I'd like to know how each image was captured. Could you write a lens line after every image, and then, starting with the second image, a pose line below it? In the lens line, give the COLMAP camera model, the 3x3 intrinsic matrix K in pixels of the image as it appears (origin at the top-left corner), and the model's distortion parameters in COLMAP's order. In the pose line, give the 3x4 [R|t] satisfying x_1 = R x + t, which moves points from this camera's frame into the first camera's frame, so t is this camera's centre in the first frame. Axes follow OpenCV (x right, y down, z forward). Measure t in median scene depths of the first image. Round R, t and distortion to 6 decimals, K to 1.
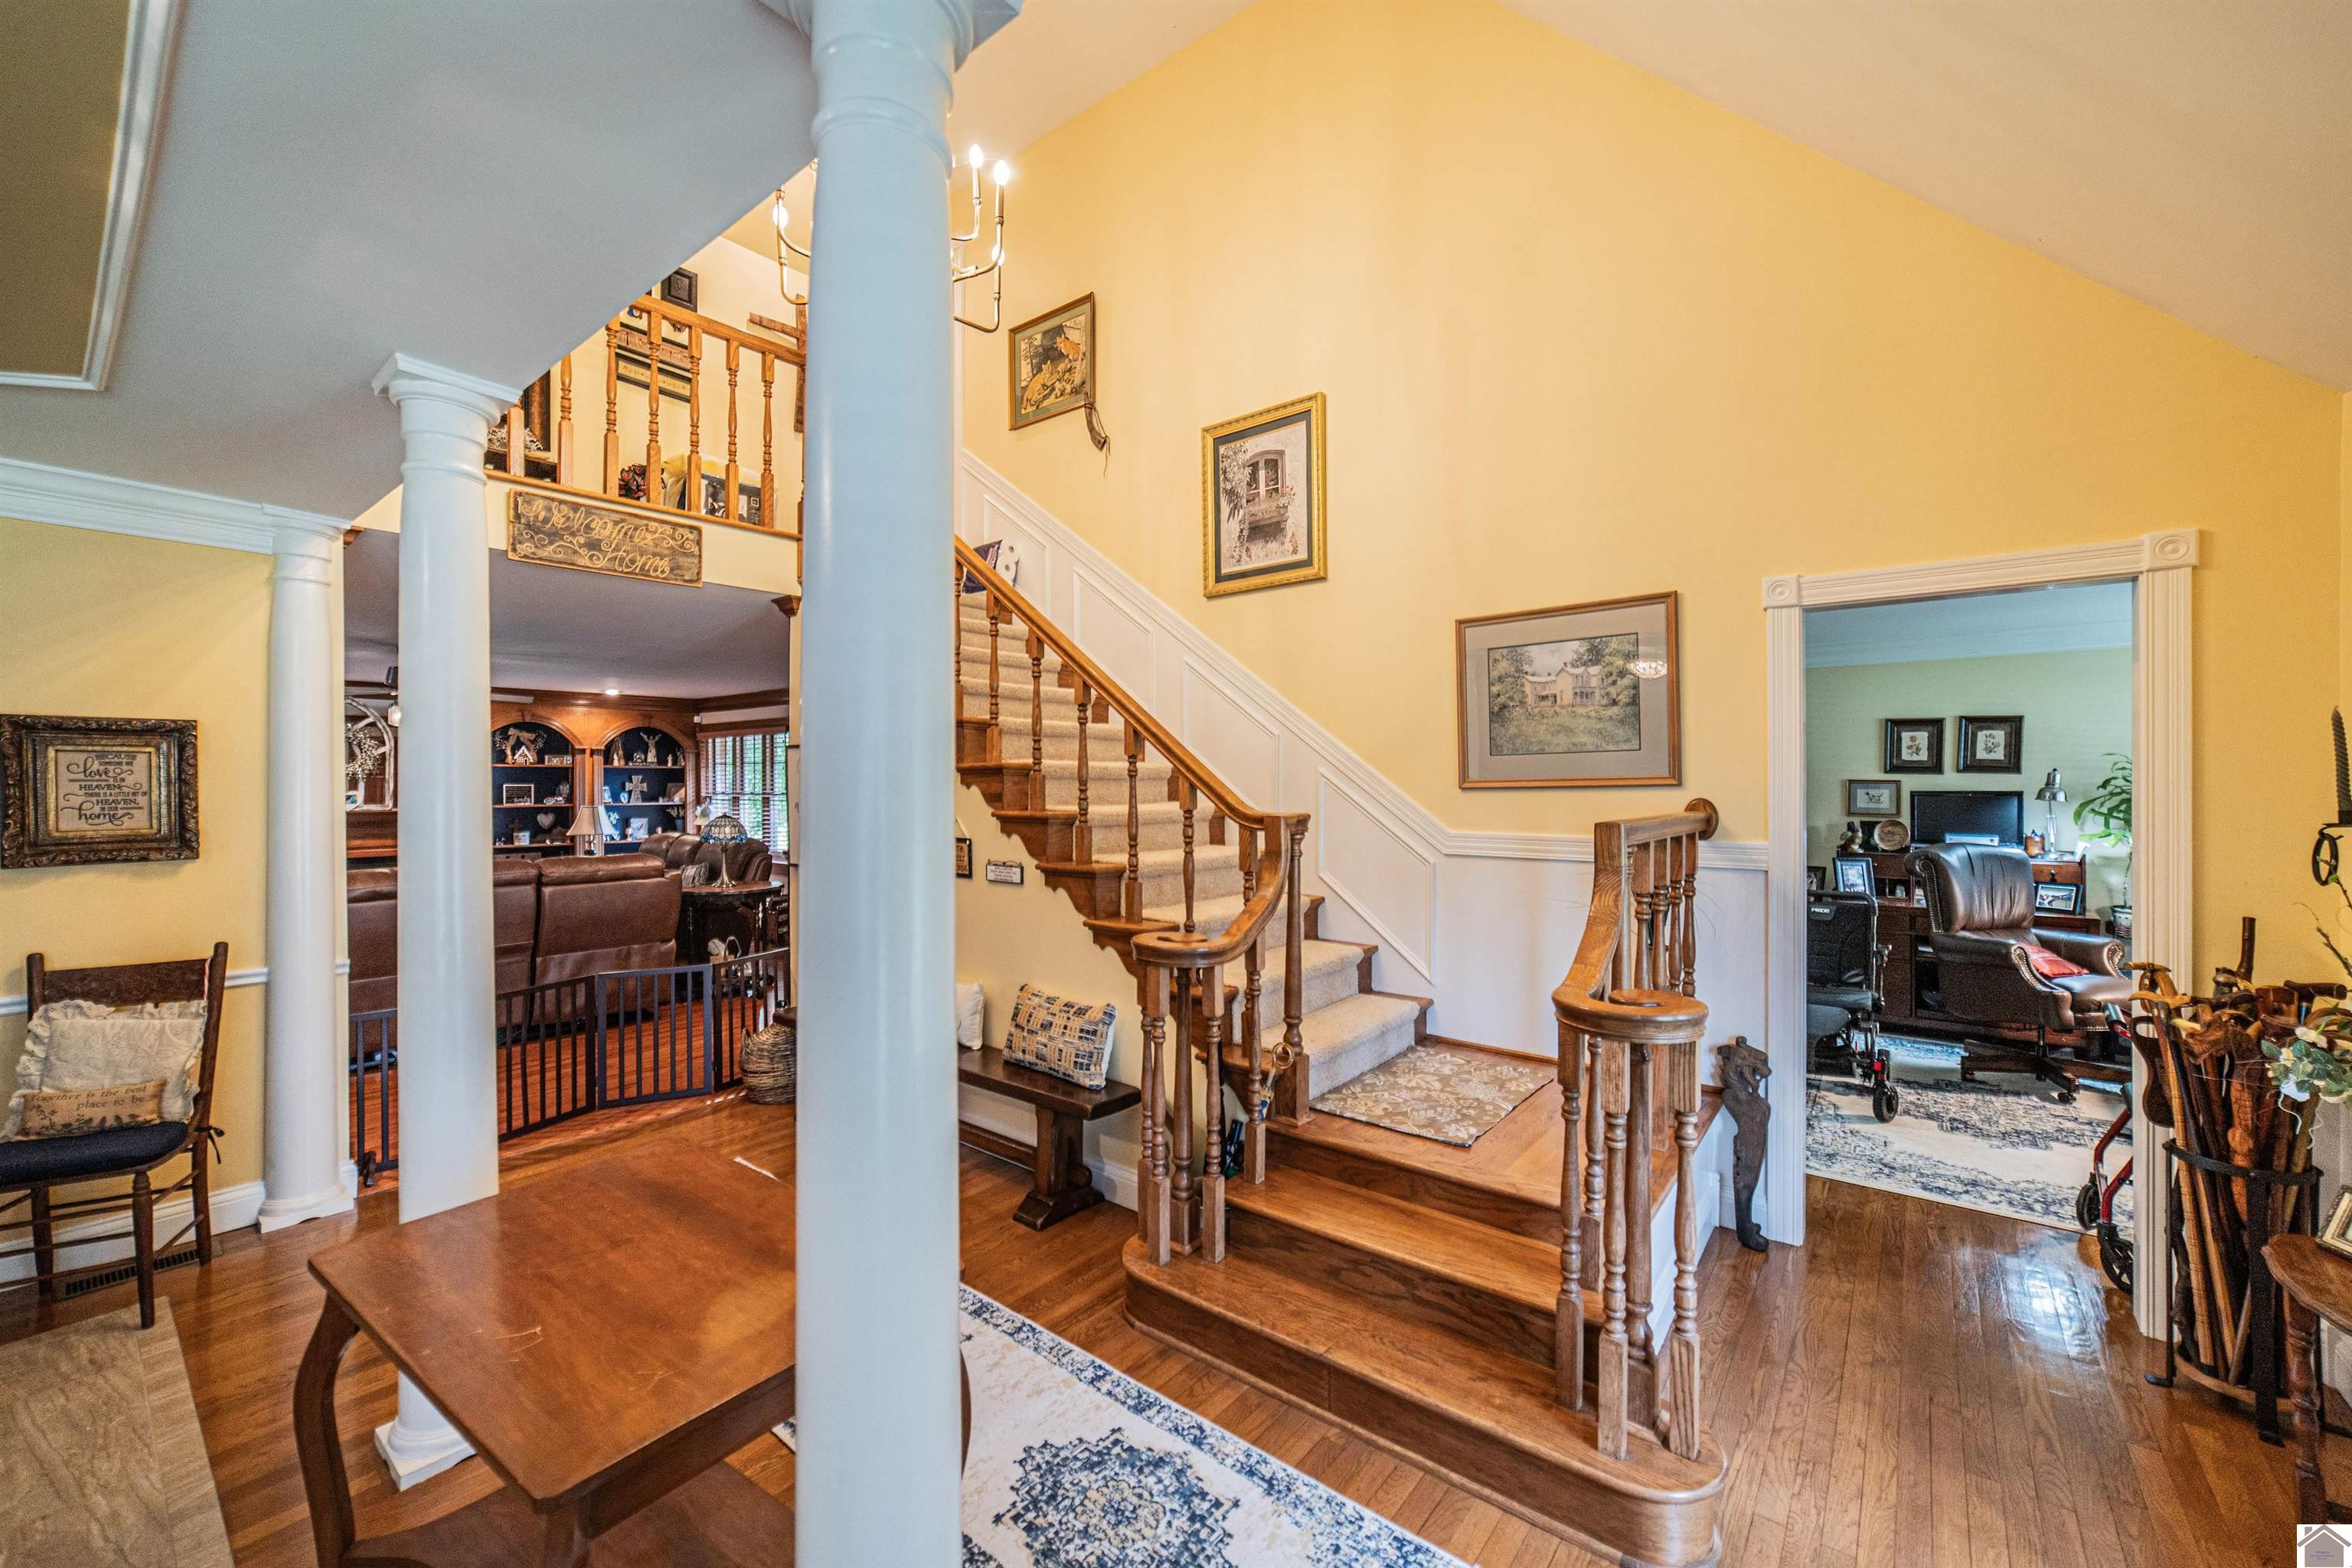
lens RADIAL K [[925.8, 0, 1174.7], [0, 925.8, 778.9], [0, 0, 1]] dist [-0.002027, -0.000127]
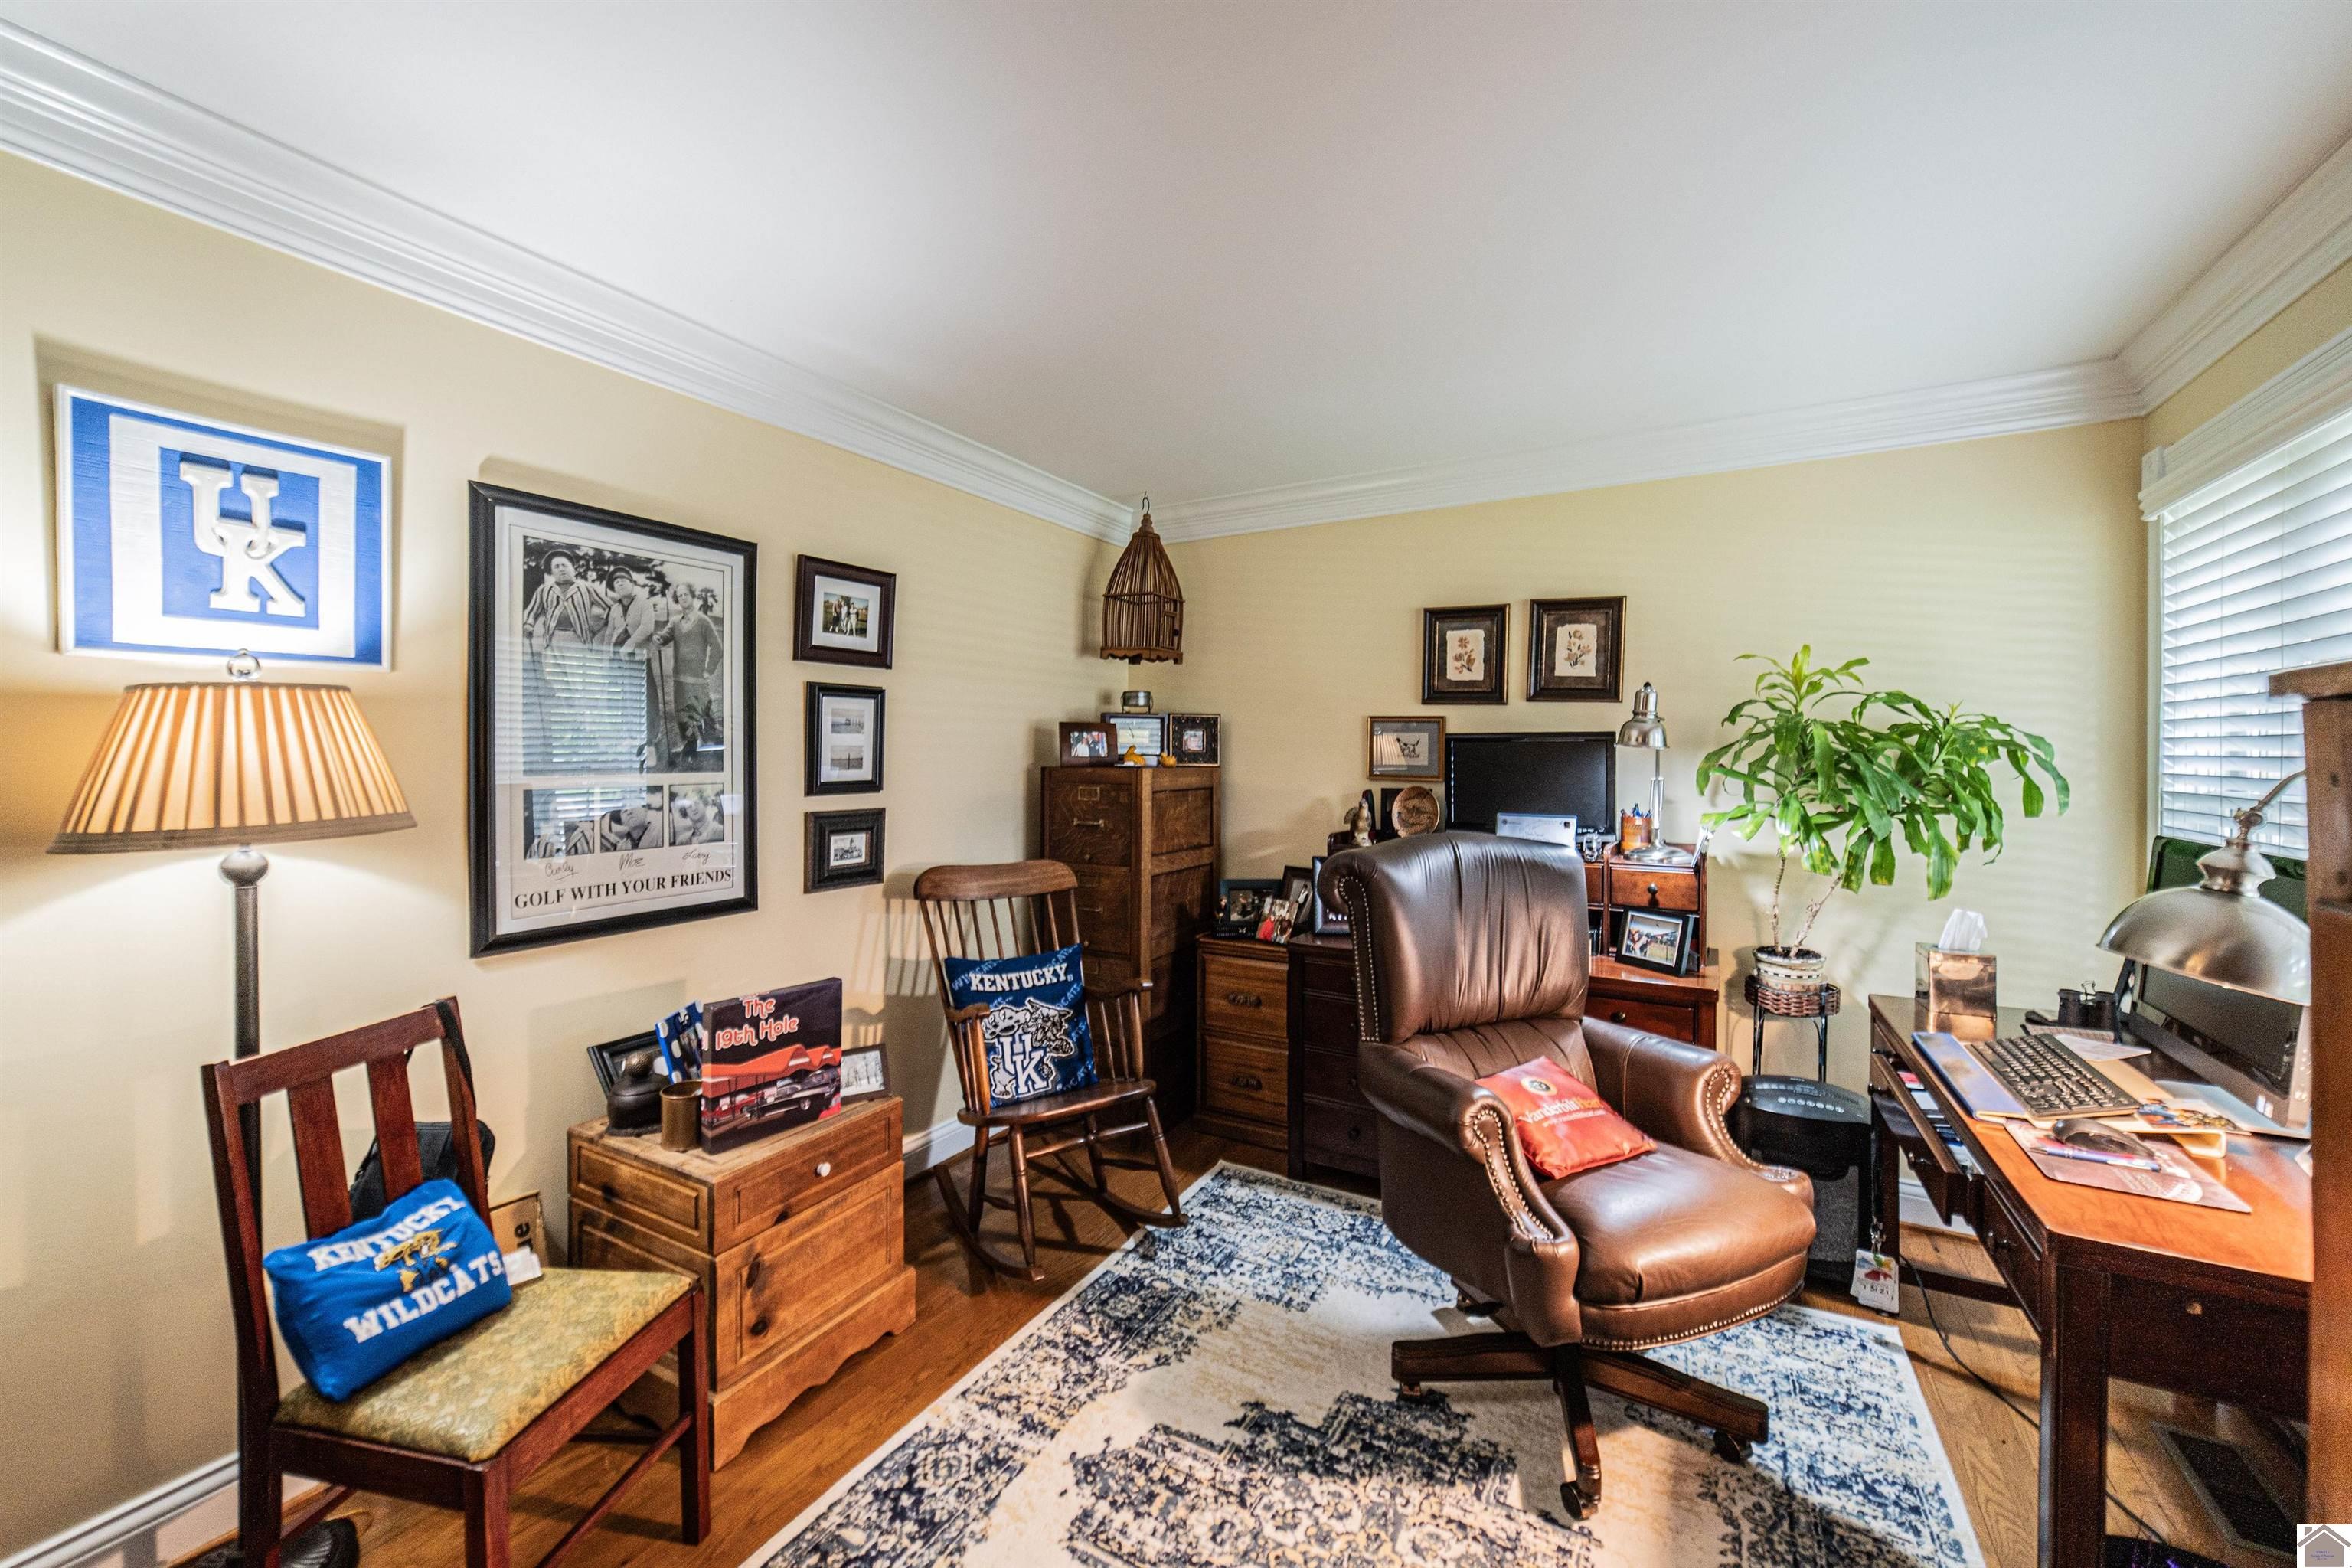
lens RADIAL K [[925.8, 0, 1153.3], [0, 925.8, 750.8], [0, 0, 1]] dist [-0.002027, -0.000127]
pose [[0.989985, 0.005063, 0.141078, 0.556557], [-0.006053, 0.999960, 0.006585, 0.021199], [-0.141039, -0.007373, 0.989977, 0.488305]]
